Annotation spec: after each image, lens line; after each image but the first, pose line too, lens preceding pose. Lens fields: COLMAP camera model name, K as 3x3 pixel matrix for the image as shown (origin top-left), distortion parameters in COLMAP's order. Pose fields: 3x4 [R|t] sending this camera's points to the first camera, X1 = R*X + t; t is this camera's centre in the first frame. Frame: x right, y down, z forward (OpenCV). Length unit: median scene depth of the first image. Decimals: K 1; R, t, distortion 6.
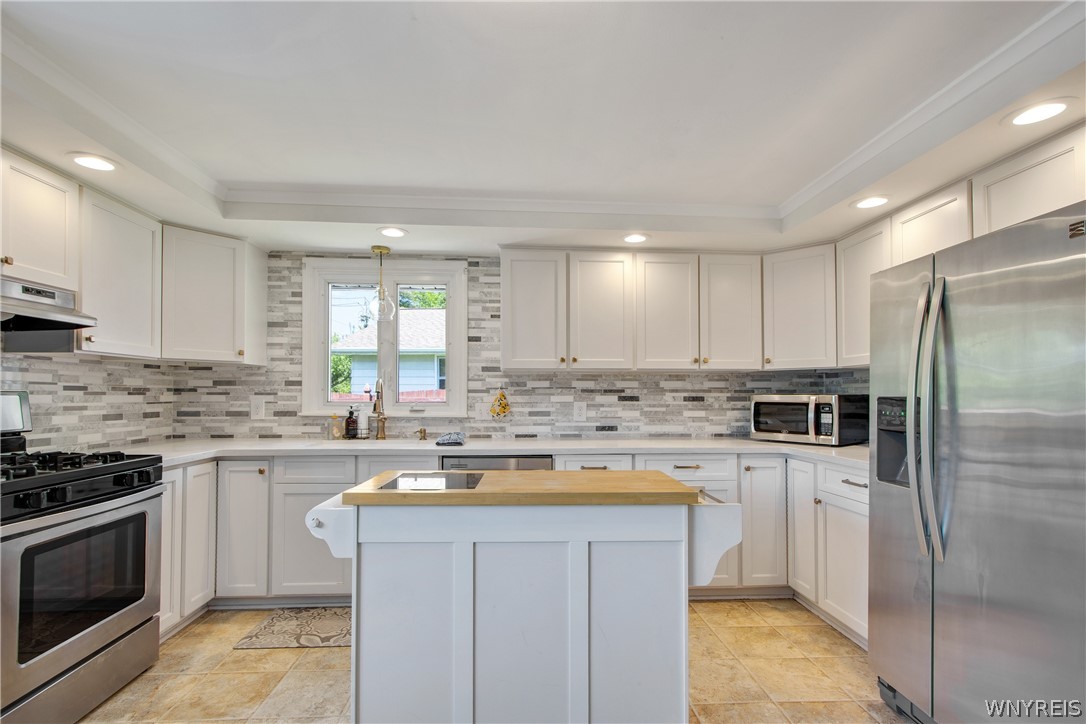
lens RADIAL K [[520.6, 0, 530.6], [0, 520.6, 384.9], [0, 0, 1]] dist [-0.010006, 0.003448]
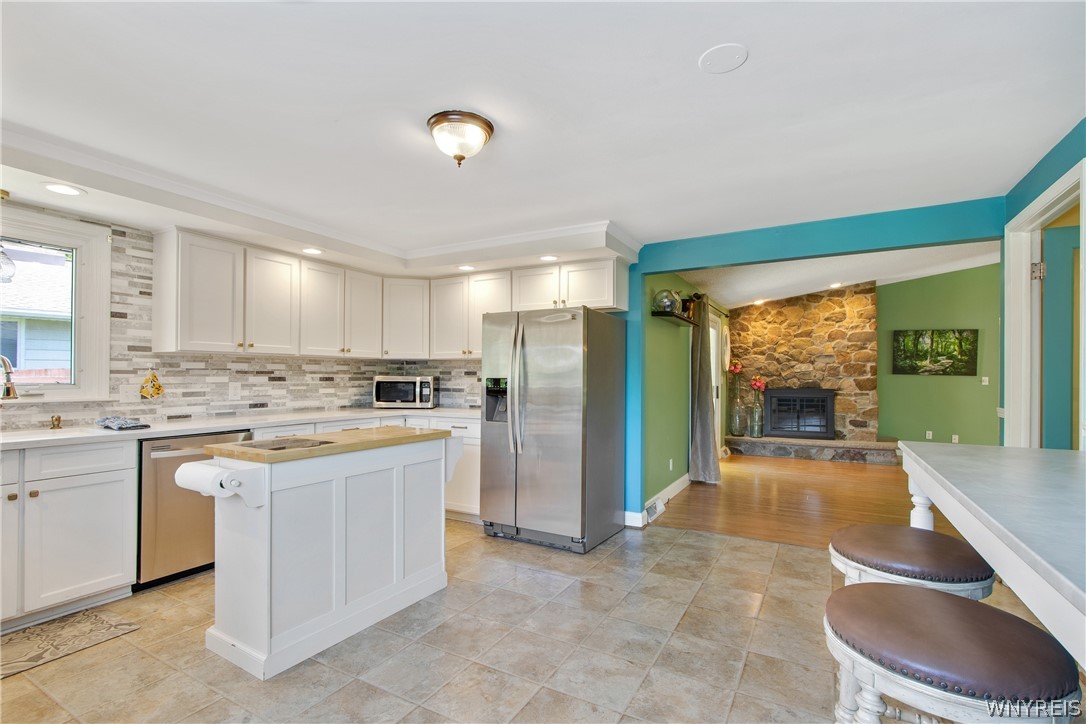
lens RADIAL K [[520.6, 0, 539.7], [0, 520.6, 370.5], [0, 0, 1]] dist [-0.010006, 0.003448]
pose [[0.539137, 0.008378, 0.842176, -0.478543], [-0.021406, 0.999764, 0.003758, -0.009917], [-0.841946, -0.020054, 0.539189, -0.120466]]
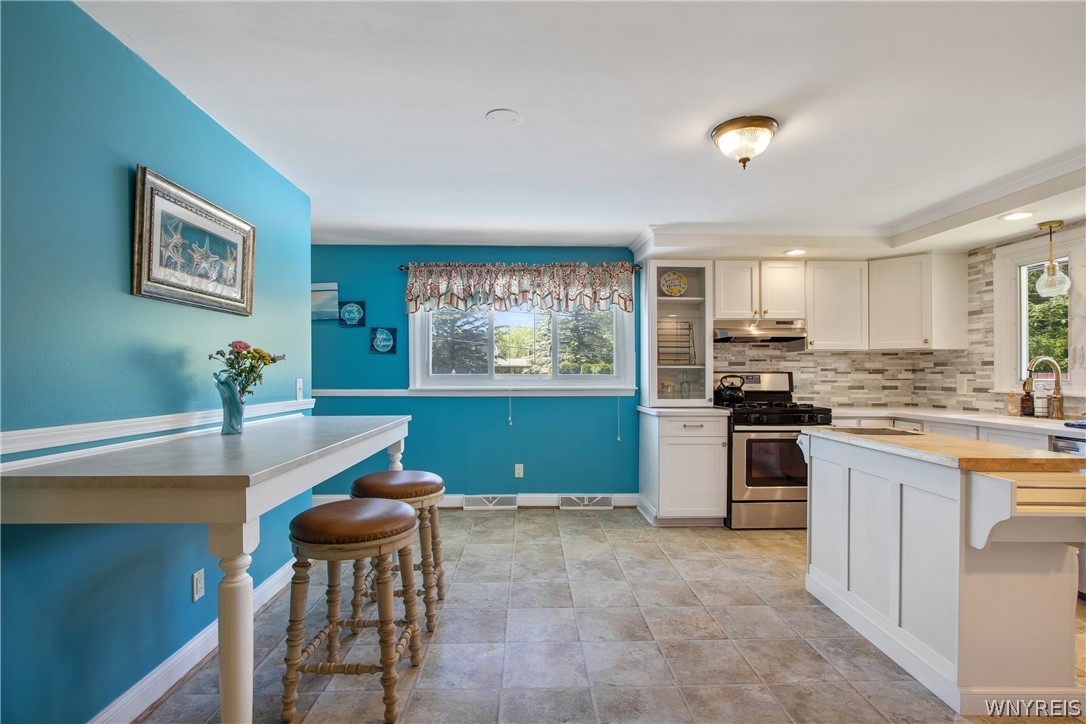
lens RADIAL K [[536.0, 0, 534.5], [0, 536.0, 368.1], [0, 0, 1]] dist [-0.010175, 0.003422]
pose [[-0.044941, -0.013002, -0.998905, 0.754528], [0.015670, 0.999783, -0.013718, 0.007558], [0.998867, -0.016270, -0.044728, 0.074181]]
